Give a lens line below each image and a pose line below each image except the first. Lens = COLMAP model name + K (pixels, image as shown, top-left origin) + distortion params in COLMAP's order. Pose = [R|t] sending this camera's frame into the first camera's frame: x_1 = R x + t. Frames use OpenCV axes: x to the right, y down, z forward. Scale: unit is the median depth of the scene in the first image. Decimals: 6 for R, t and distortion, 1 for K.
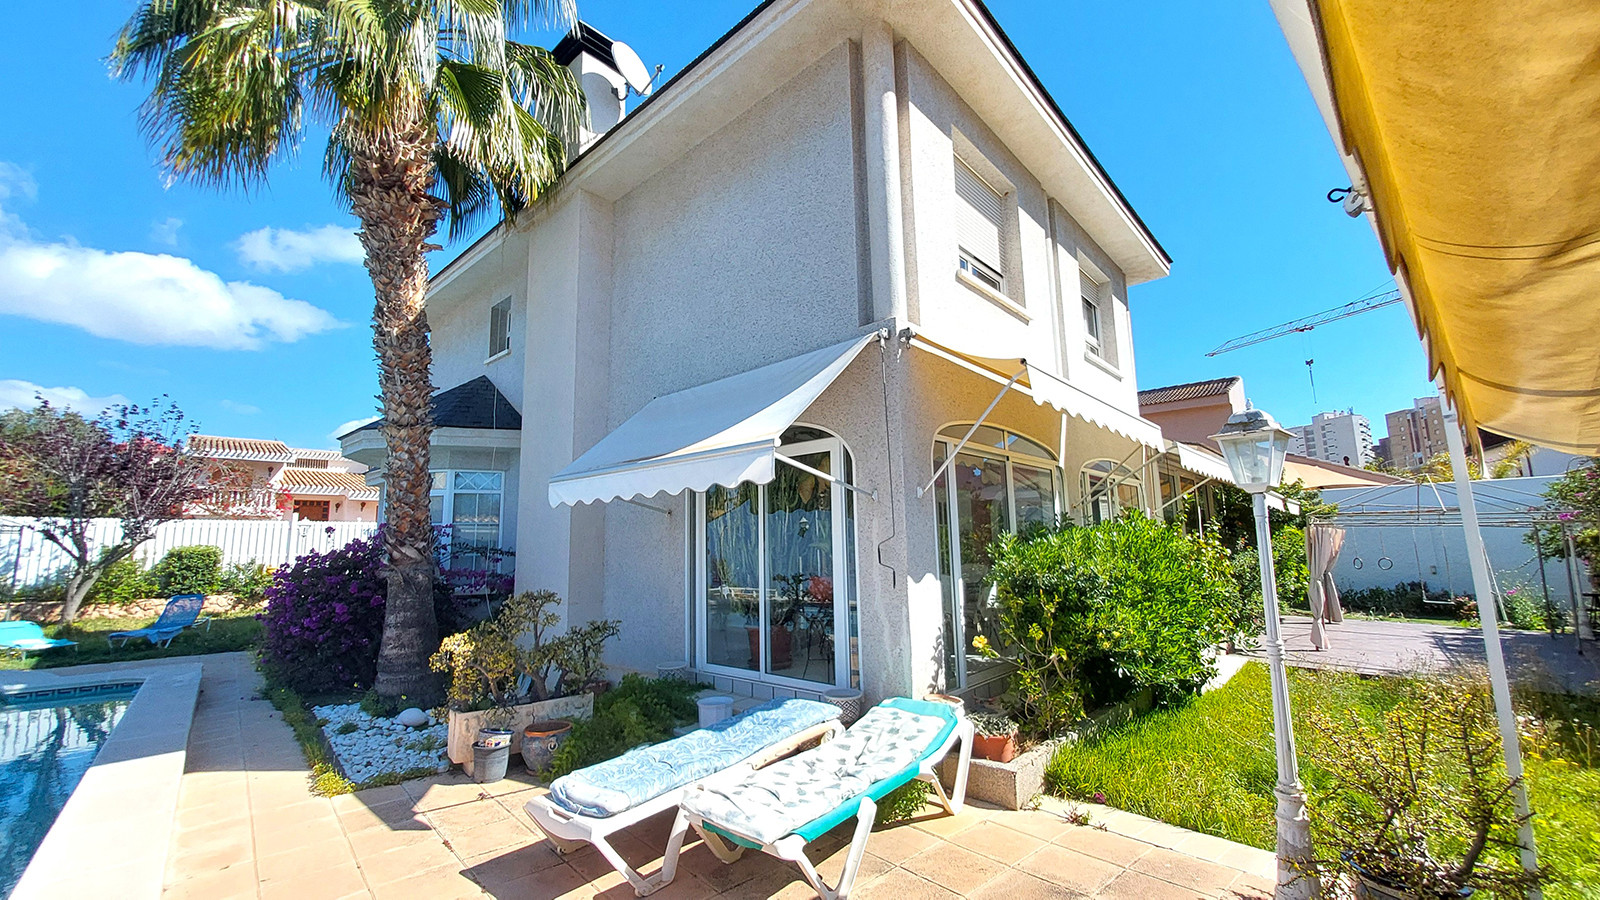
lens RADIAL K [[640.8, 0, 796.0], [0, 640.8, 451.6], [0, 0, 1]] dist [0.001266, -0.002349]
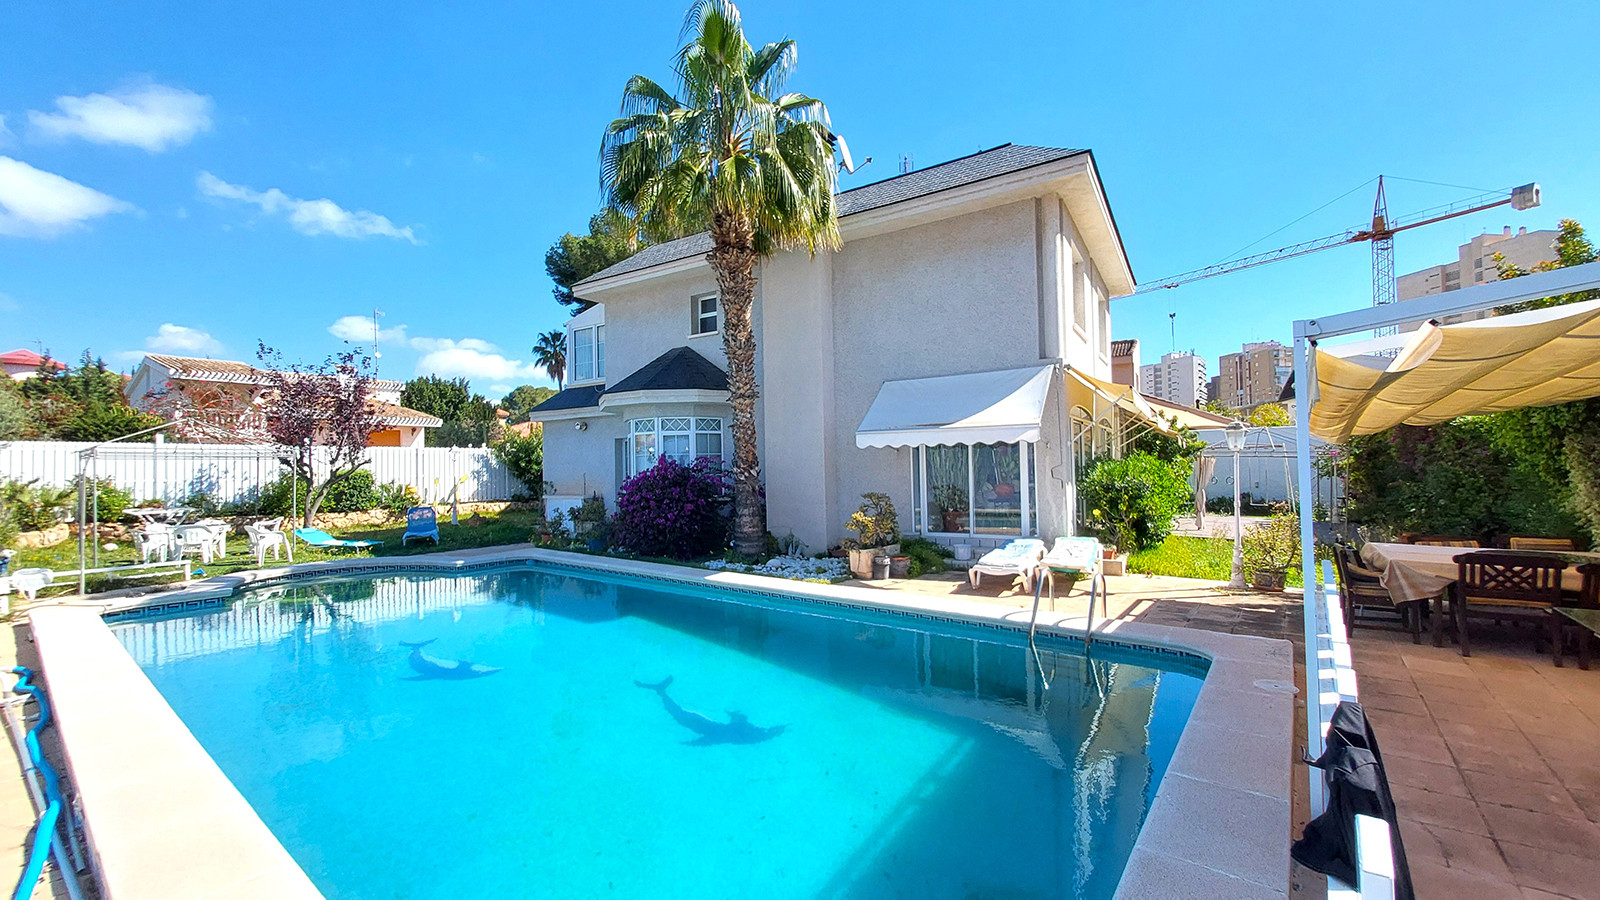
lens RADIAL K [[640.8, 0, 802.1], [0, 640.8, 450.0], [0, 0, 1]] dist [0.001266, -0.002349]
pose [[0.984489, 0.005699, 0.175352, -0.413457], [-0.026071, 0.993127, 0.114097, -0.053020], [-0.173497, -0.116899, 0.977872, -0.358558]]
